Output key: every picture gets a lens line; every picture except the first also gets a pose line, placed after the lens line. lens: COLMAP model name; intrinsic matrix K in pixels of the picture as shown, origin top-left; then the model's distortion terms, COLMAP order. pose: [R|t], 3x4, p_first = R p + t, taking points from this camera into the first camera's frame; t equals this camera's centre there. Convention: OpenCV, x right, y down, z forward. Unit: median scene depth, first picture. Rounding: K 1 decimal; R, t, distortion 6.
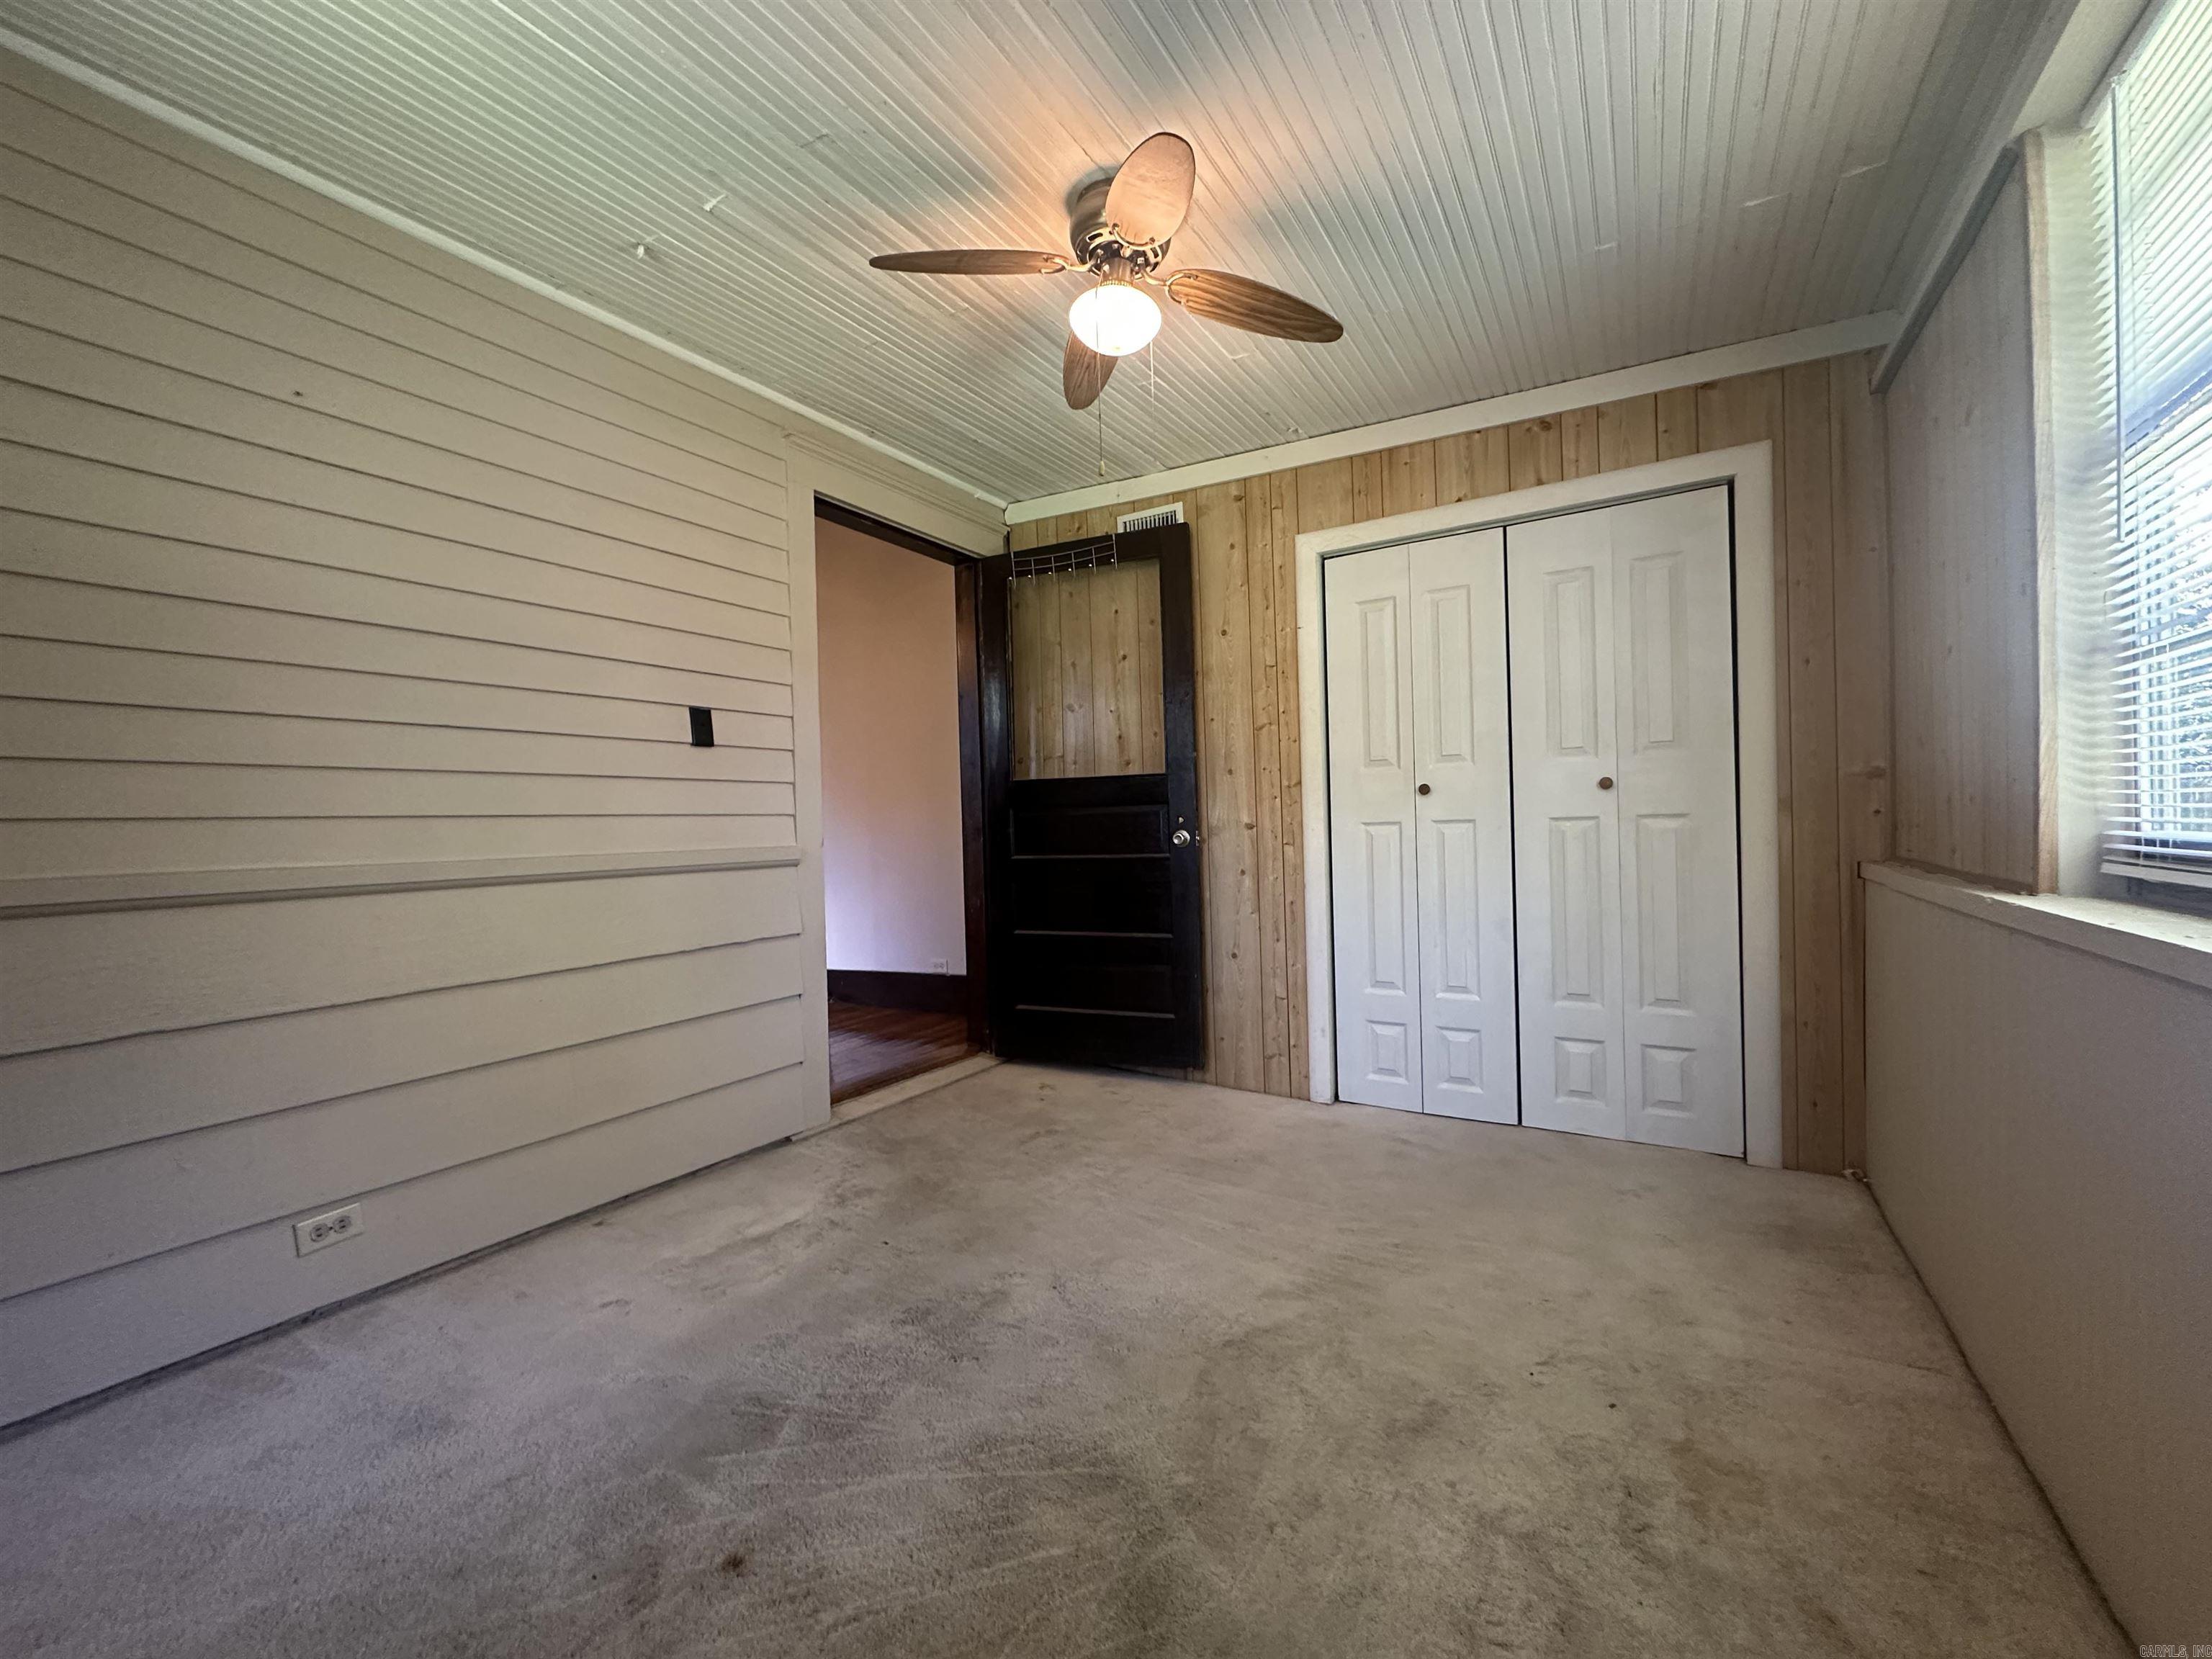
lens RADIAL K [[885.3, 0, 1101.0], [0, 885.3, 834.1], [0, 0, 1]] dist [-0.002442, -0.000128]
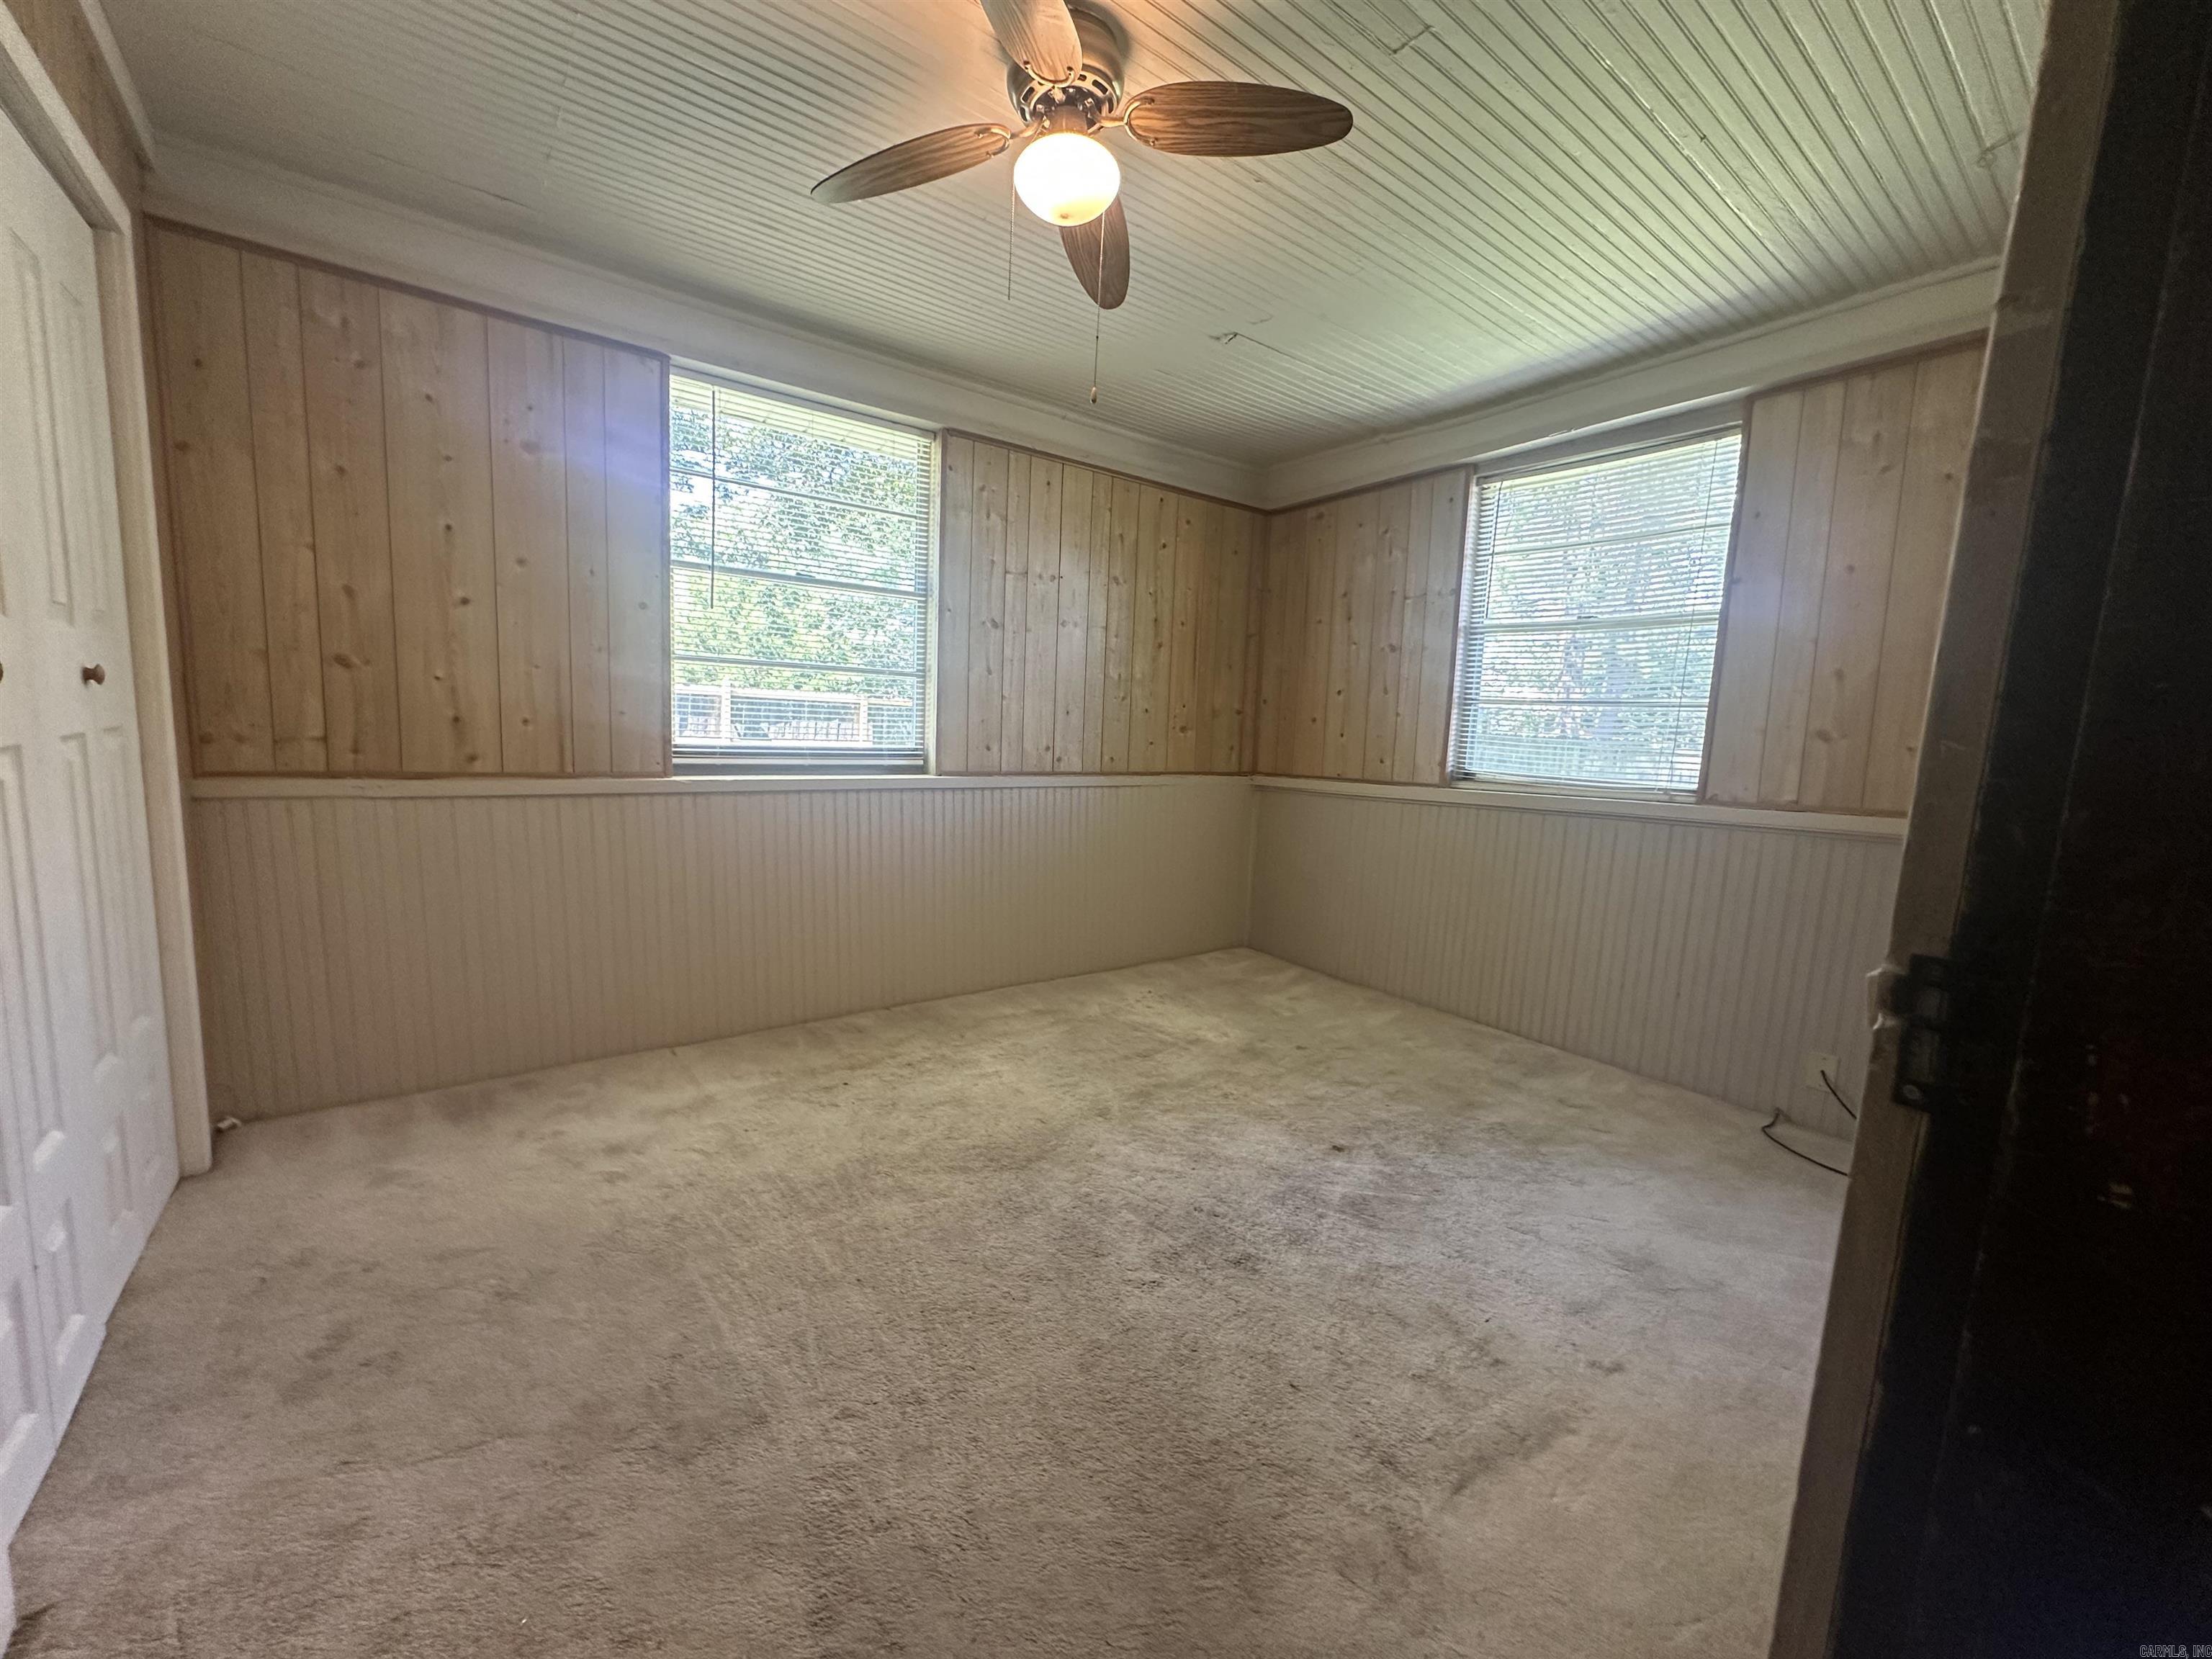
lens RADIAL K [[887.7, 0, 1099.3], [0, 887.7, 824.6], [0, 0, 1]] dist [-0.000489, -0.000014]
pose [[-0.938323, -0.061473, 0.340252, -0.399408], [-0.020766, 0.992311, 0.122012, -0.072859], [-0.345136, 0.107421, -0.932385, 2.135081]]
